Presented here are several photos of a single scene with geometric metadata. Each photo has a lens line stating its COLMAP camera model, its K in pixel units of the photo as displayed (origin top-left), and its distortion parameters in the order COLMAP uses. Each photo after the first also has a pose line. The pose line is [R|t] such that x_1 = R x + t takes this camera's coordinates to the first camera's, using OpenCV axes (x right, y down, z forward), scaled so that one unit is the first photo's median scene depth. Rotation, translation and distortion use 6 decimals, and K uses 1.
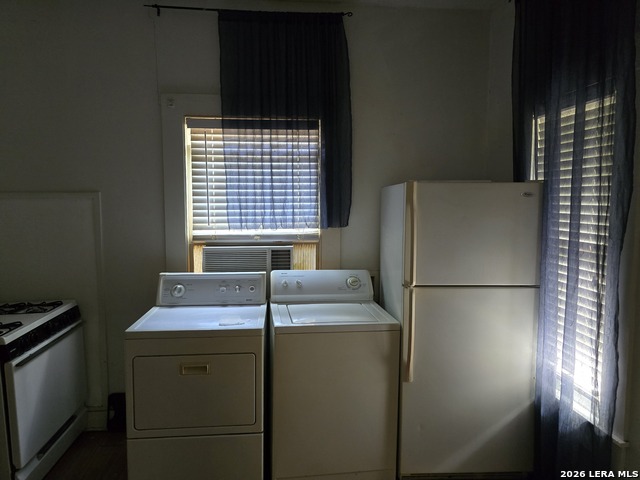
lens RADIAL K [[425.6, 0, 320.3], [0, 425.6, 236.7], [0, 0, 1]] dist [0.063874, -0.052936]
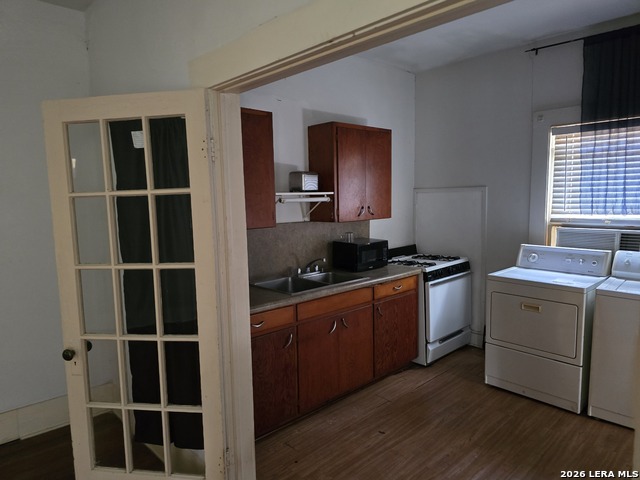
lens RADIAL K [[431.1, 0, 317.6], [0, 431.1, 238.9], [0, 0, 1]] dist [0.054503, -0.048551]
pose [[0.607995, 0.068918, -0.790944, 0.327450], [-0.049697, 0.997575, 0.048720, 0.031011], [0.792384, 0.009686, 0.609946, -0.368539]]
